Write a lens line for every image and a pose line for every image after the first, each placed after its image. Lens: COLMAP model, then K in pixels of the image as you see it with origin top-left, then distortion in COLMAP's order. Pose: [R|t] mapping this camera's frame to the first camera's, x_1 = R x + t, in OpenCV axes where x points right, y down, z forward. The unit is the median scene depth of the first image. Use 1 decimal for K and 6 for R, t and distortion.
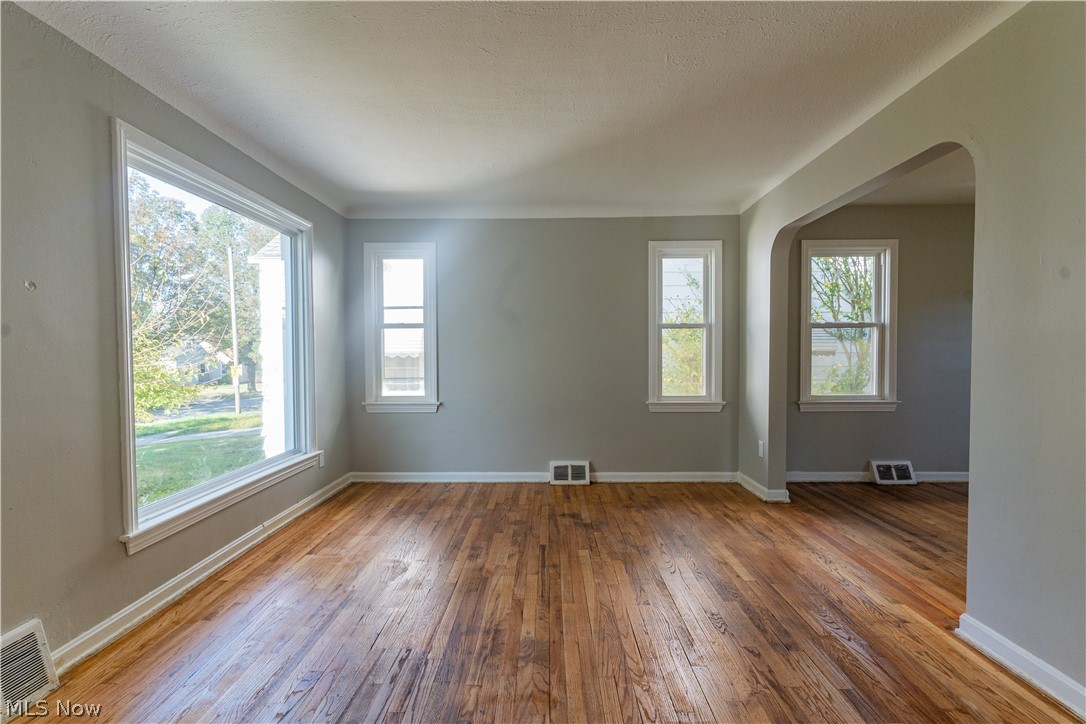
lens RADIAL K [[527.3, 0, 553.1], [0, 527.3, 366.0], [0, 0, 1]] dist [0.003501, 0.000235]
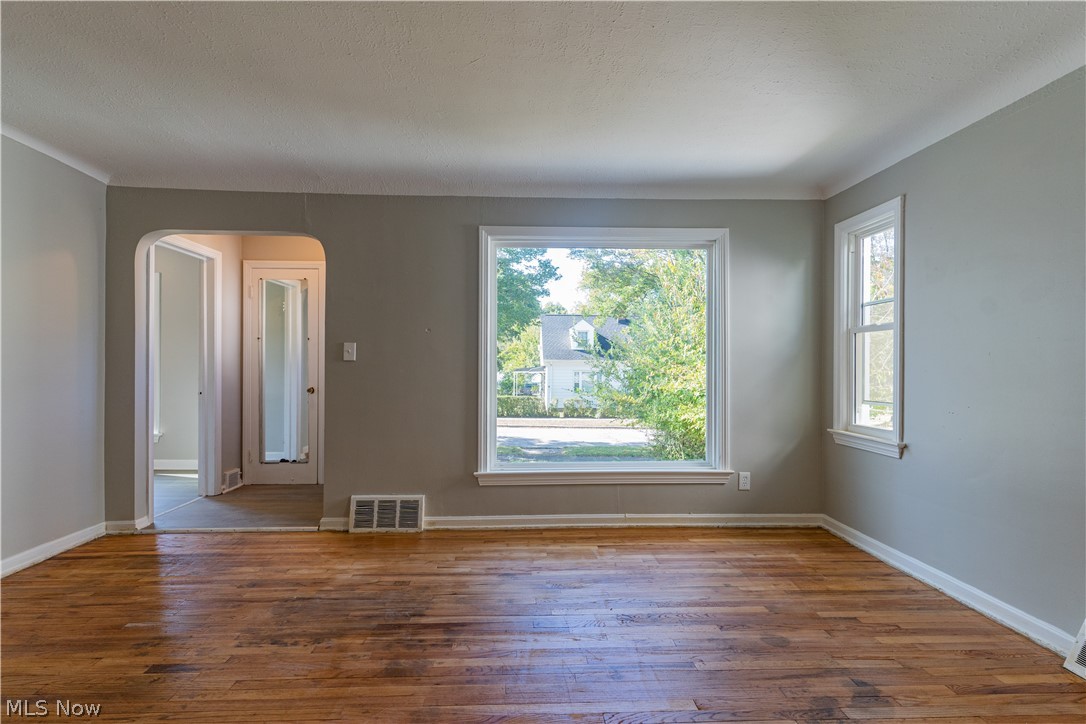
lens RADIAL K [[532.3, 0, 513.0], [0, 532.3, 364.0], [0, 0, 1]] dist [0.000714, 0.000048]
pose [[0.019683, 0.003293, -0.999801, 0.437373], [-0.029812, 0.999552, 0.002706, -0.015606], [0.999362, 0.029752, 0.019772, 0.531628]]
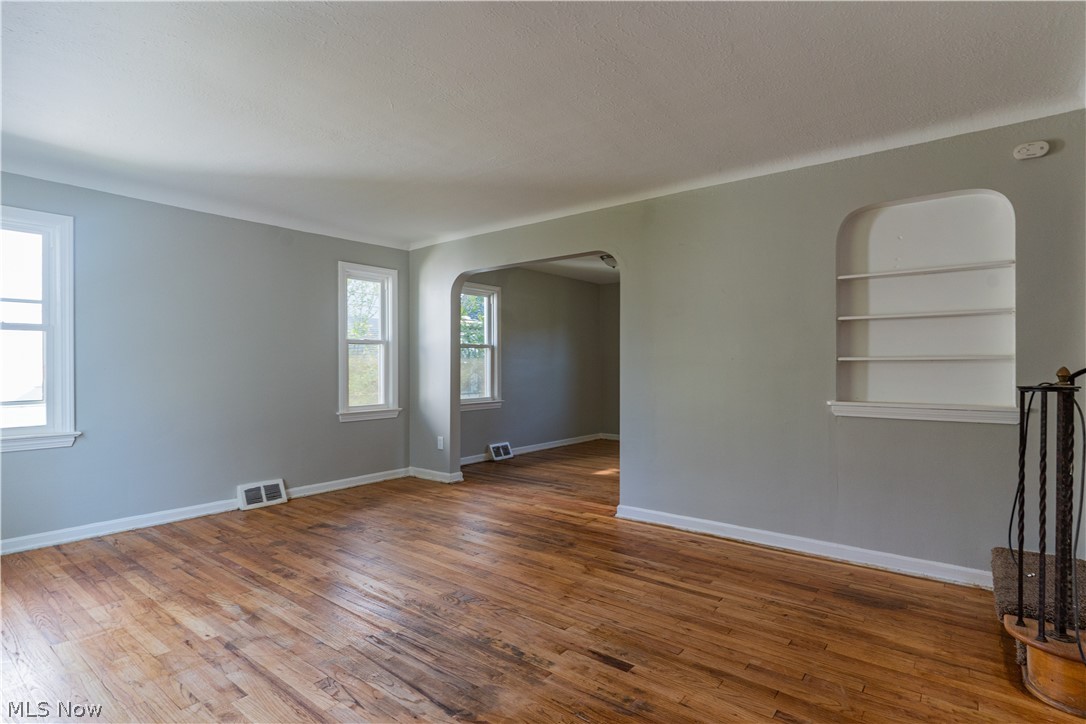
lens RADIAL K [[543.5, 0, 547.7], [0, 543.5, 367.8], [0, 0, 1]] dist [0.000567, 0.000240]
pose [[0.613379, -0.000178, 0.789788, -0.430391], [0.019893, 0.999686, -0.015225, 0.003134], [-0.789538, 0.025050, 0.613191, 0.003659]]
